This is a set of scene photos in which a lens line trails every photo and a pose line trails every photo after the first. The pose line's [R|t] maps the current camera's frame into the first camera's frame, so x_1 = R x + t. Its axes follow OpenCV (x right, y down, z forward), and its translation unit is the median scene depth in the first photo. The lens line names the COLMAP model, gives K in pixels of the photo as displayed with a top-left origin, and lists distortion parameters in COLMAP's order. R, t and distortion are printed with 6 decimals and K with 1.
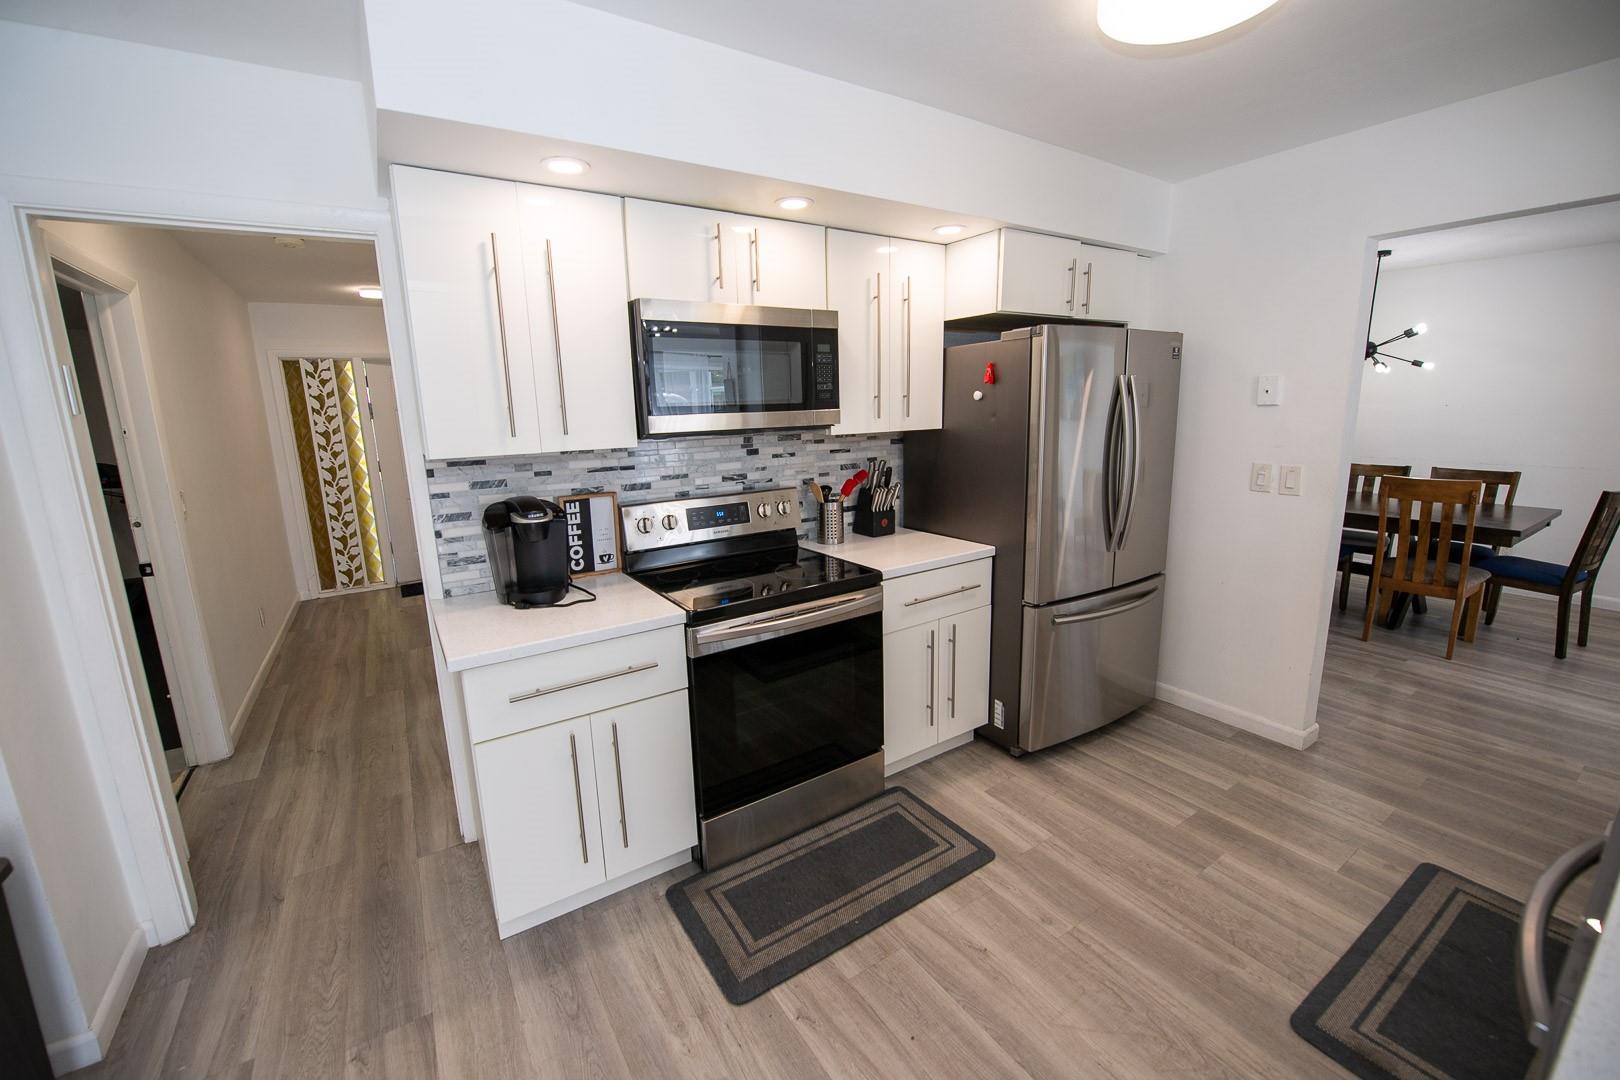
lens RADIAL K [[644.4, 0, 804.2], [0, 644.4, 533.7], [0, 0, 1]] dist [-0.014768, -0.003012]
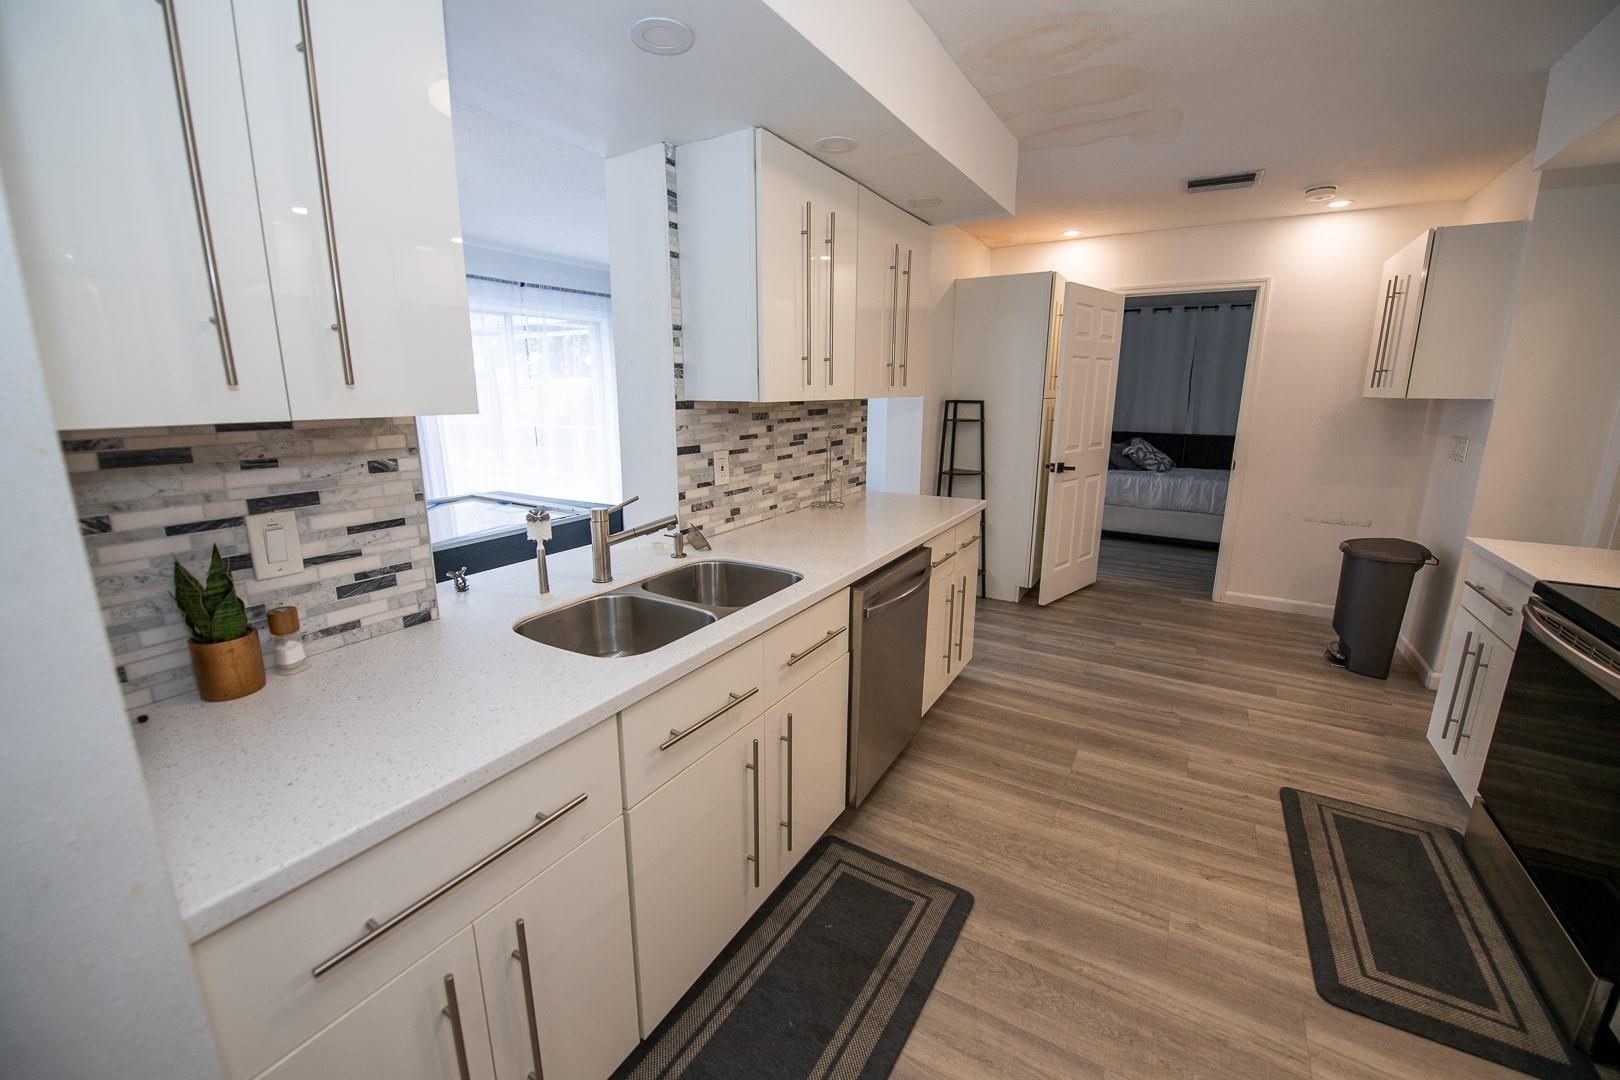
lens RADIAL K [[644.4, 0, 804.2], [0, 644.4, 533.7], [0, 0, 1]] dist [-0.014768, -0.003012]
pose [[-0.900035, 0.121260, -0.418609, 1.053267], [-0.061349, 0.915697, 0.397158, -0.216855], [0.431478, 0.383138, -0.816720, 1.128024]]
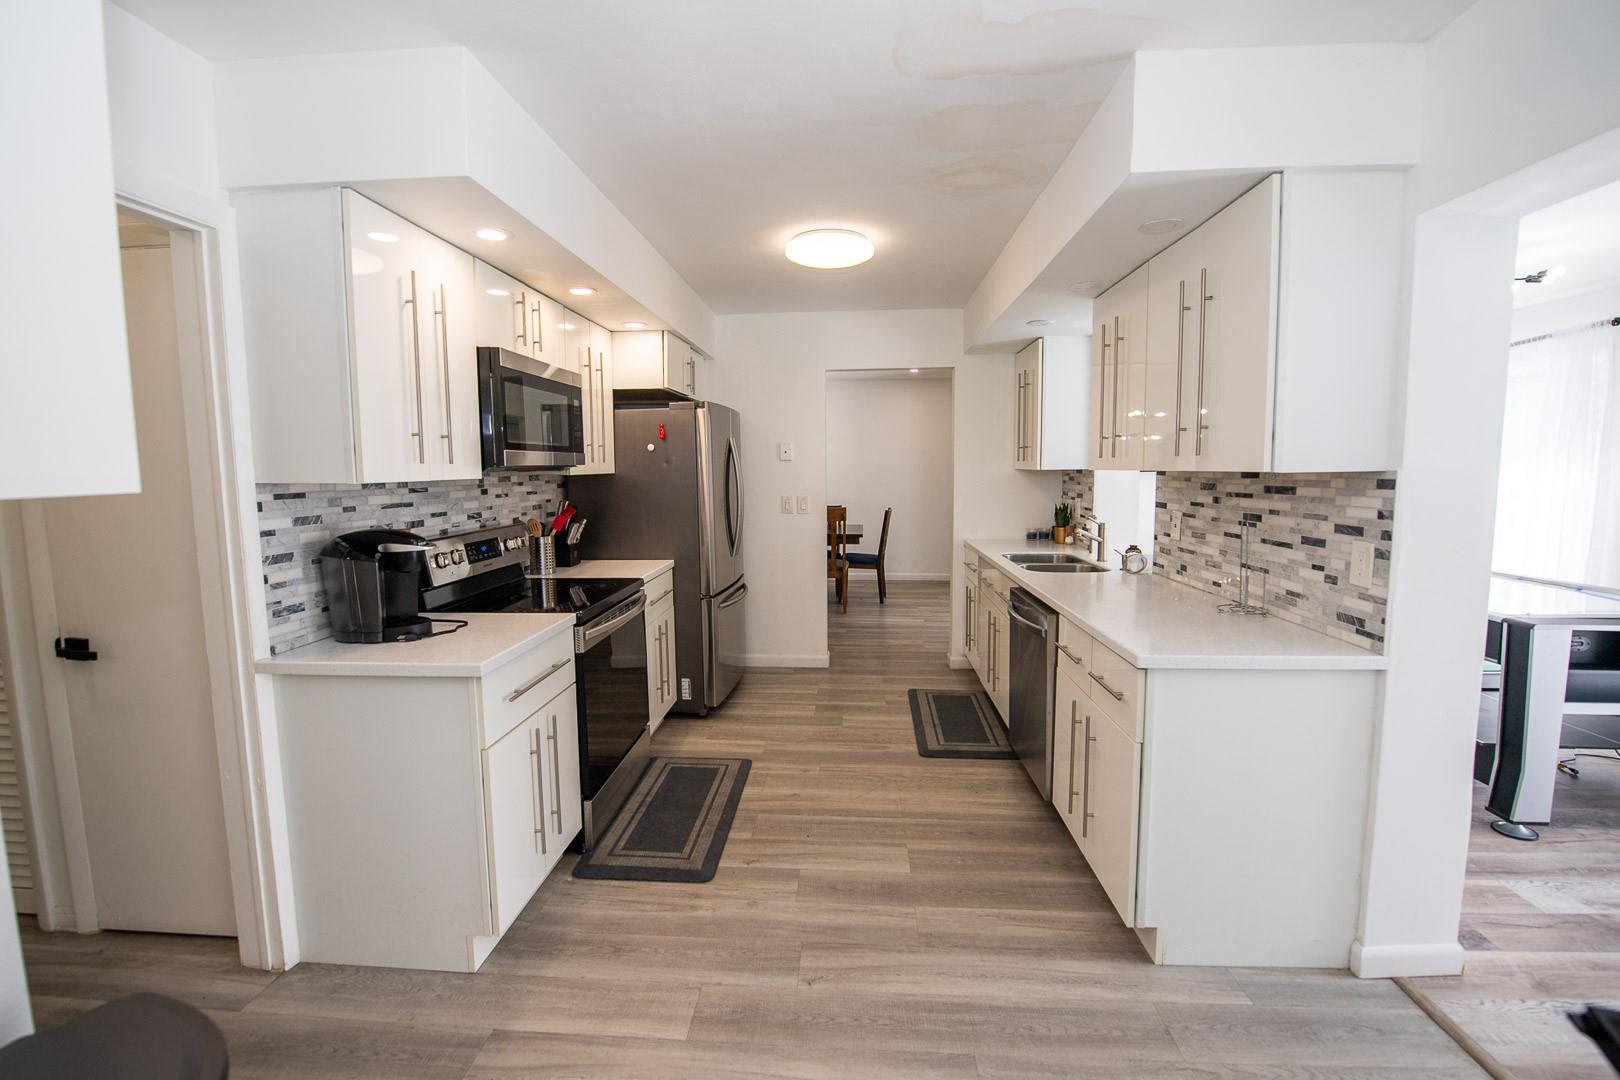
lens RADIAL K [[692.2, 0, 804.0], [0, 692.2, 533.1], [0, 0, 1]] dist [-0.014310, -0.003095]
pose [[0.603989, -0.056502, 0.794987, -0.833487], [0.148919, 0.987917, -0.042927, 0.082724], [-0.782956, 0.144316, 0.605105, -0.103826]]
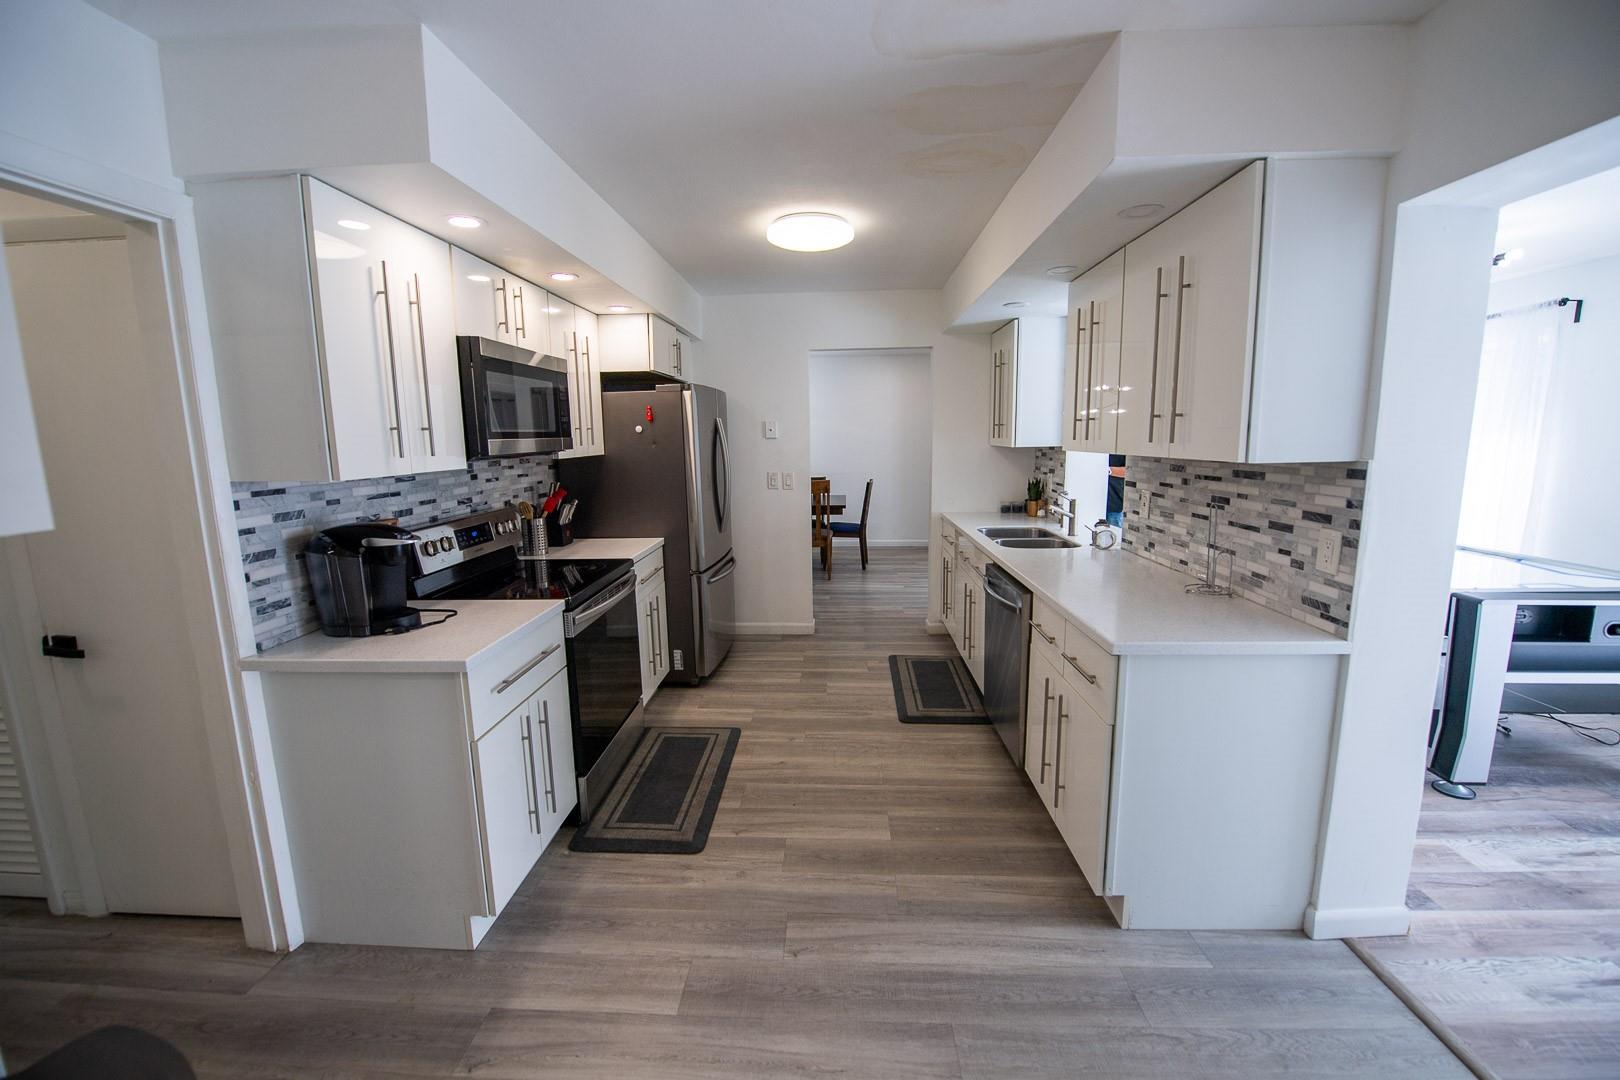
lens RADIAL K [[644.4, 0, 804.2], [0, 644.4, 533.7], [0, 0, 1]] dist [-0.014768, -0.003012]
pose [[0.588177, -0.107953, 0.801495, -0.782670], [0.158480, 0.987221, 0.016667, 0.045002], [-0.793052, 0.117218, 0.597769, -0.083290]]
